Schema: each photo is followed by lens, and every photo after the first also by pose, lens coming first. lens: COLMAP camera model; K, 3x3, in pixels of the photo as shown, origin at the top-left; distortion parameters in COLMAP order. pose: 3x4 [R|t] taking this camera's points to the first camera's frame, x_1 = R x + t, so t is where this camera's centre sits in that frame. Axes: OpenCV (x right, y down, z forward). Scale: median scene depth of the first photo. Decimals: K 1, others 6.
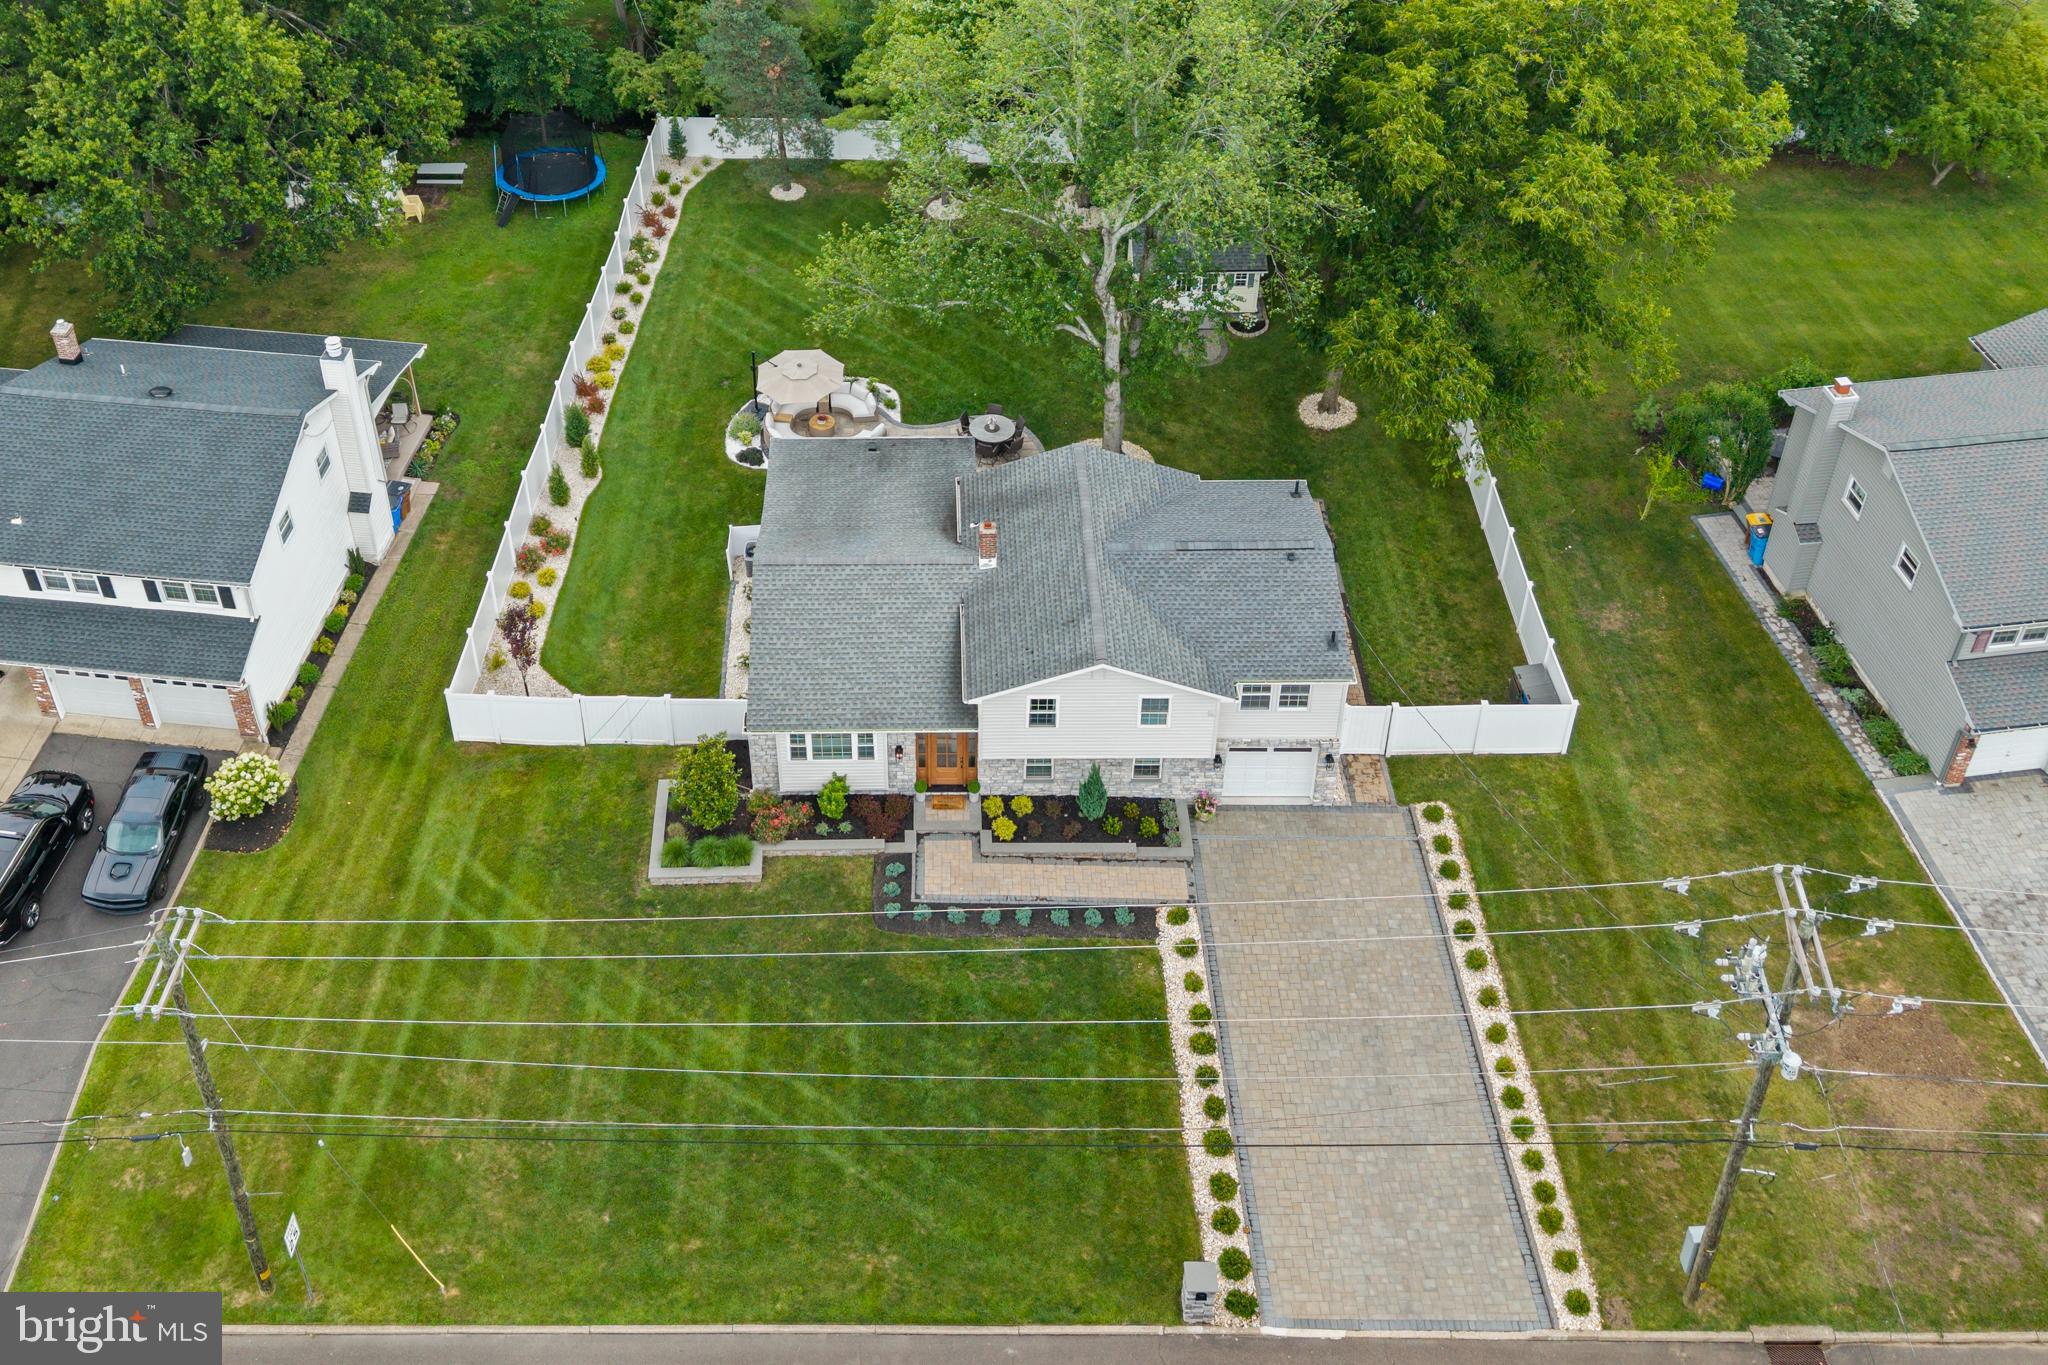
lens RADIAL K [[1964.6, 0, 968.9], [0, 1964.6, 681.3], [0, 0, 1]] dist [-0.034587, 0.132976]
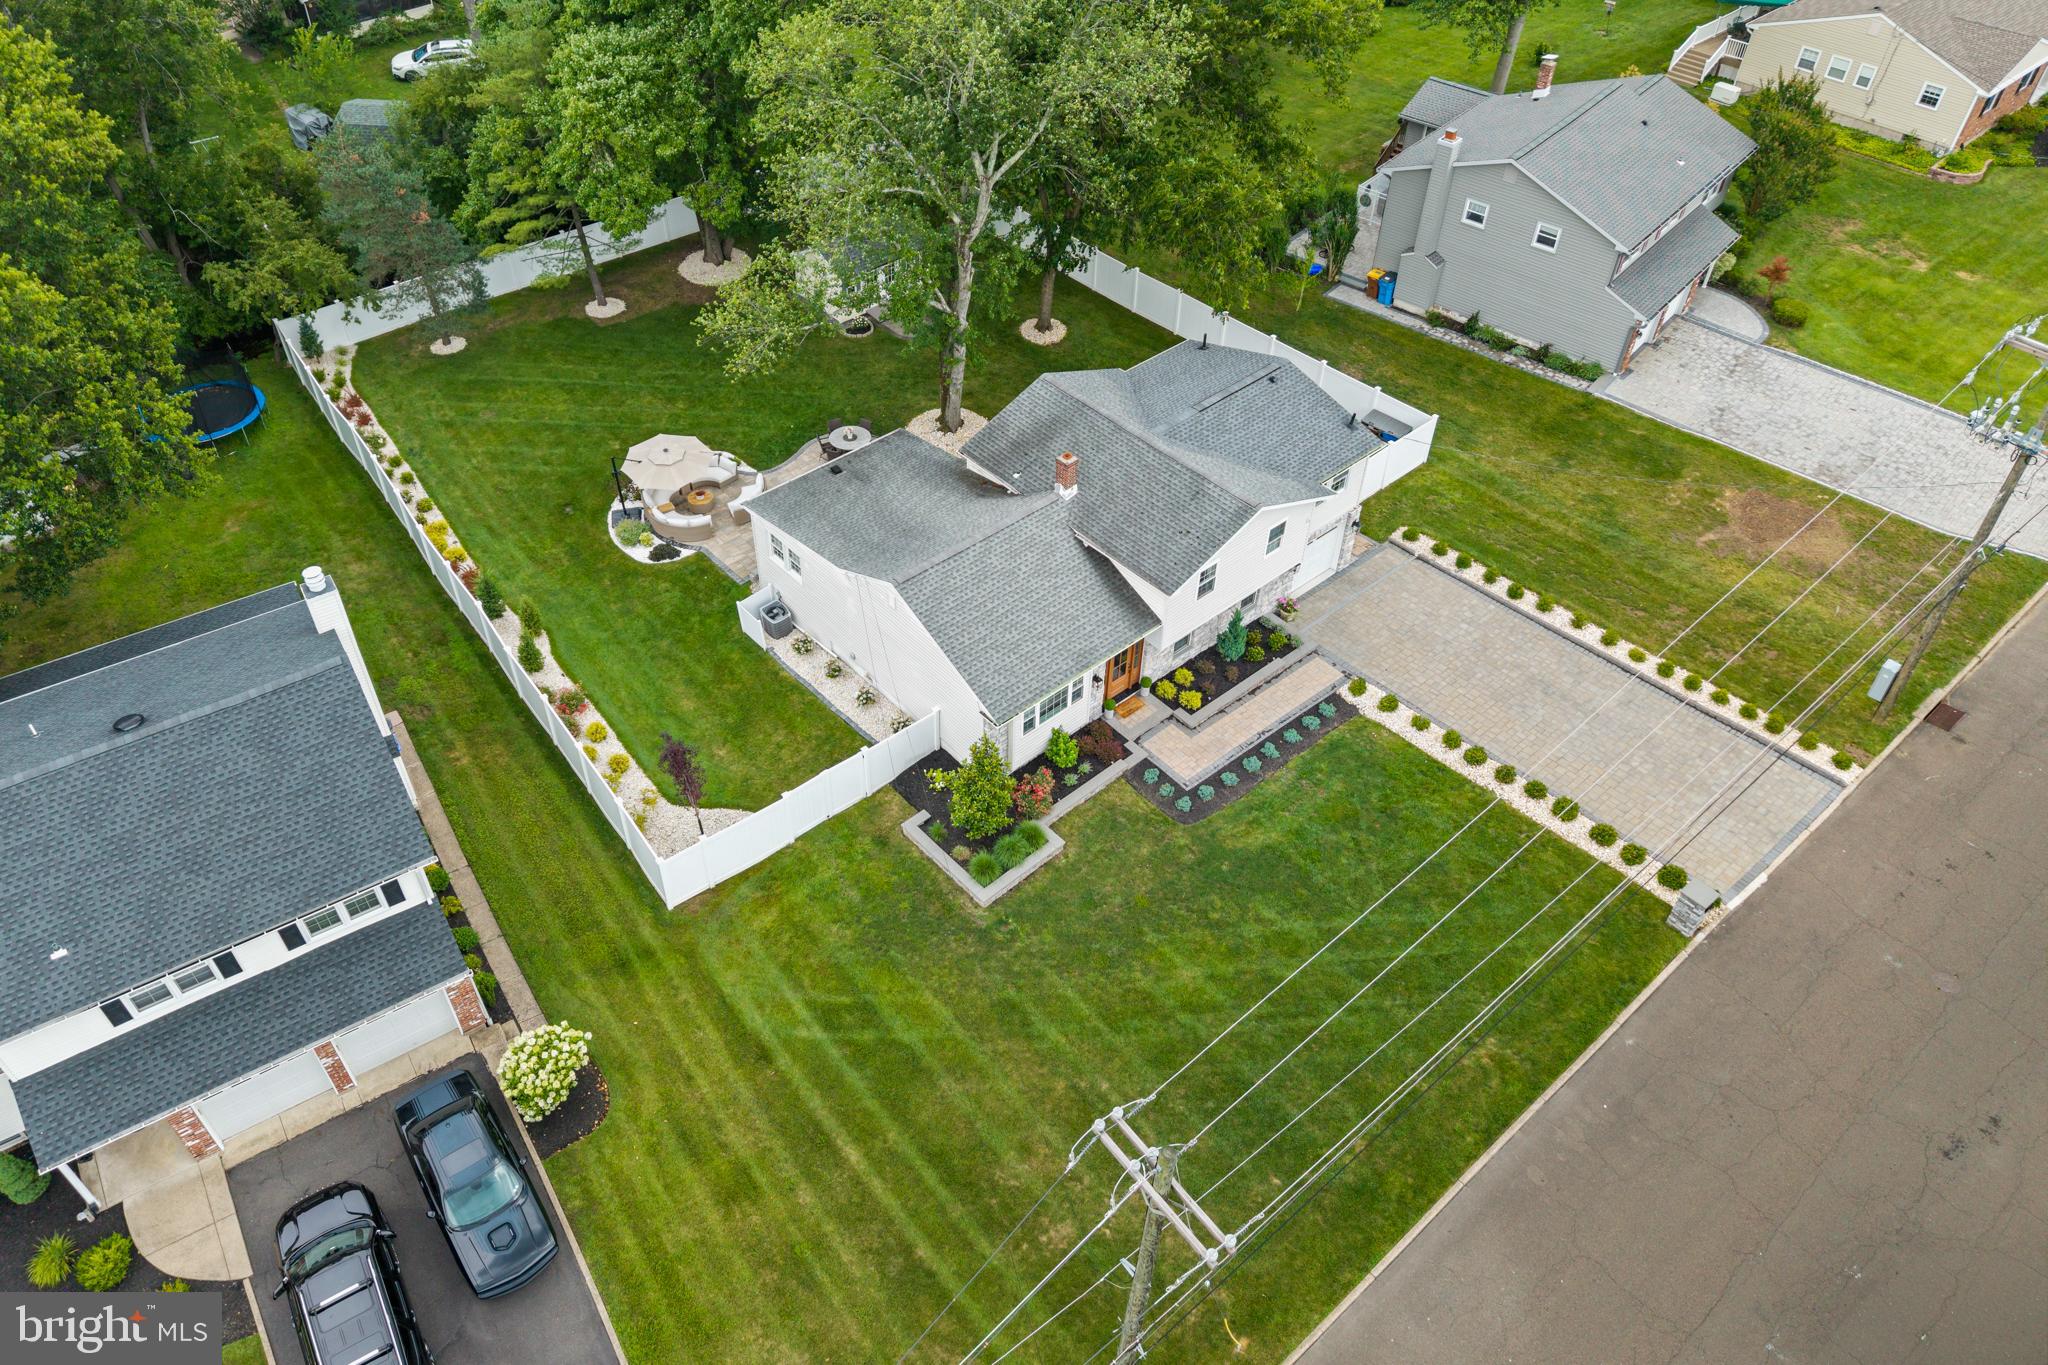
lens RADIAL K [[1359.6, 0, 1017.9], [0, 1359.6, 710.4], [0, 0, 1]] dist [0.023893, -0.004699]
pose [[0.757515, -0.464183, 0.459026, -0.411584], [0.453748, 0.879906, 0.140987, -0.072136], [-0.469343, 0.101482, 0.877165, 0.375854]]
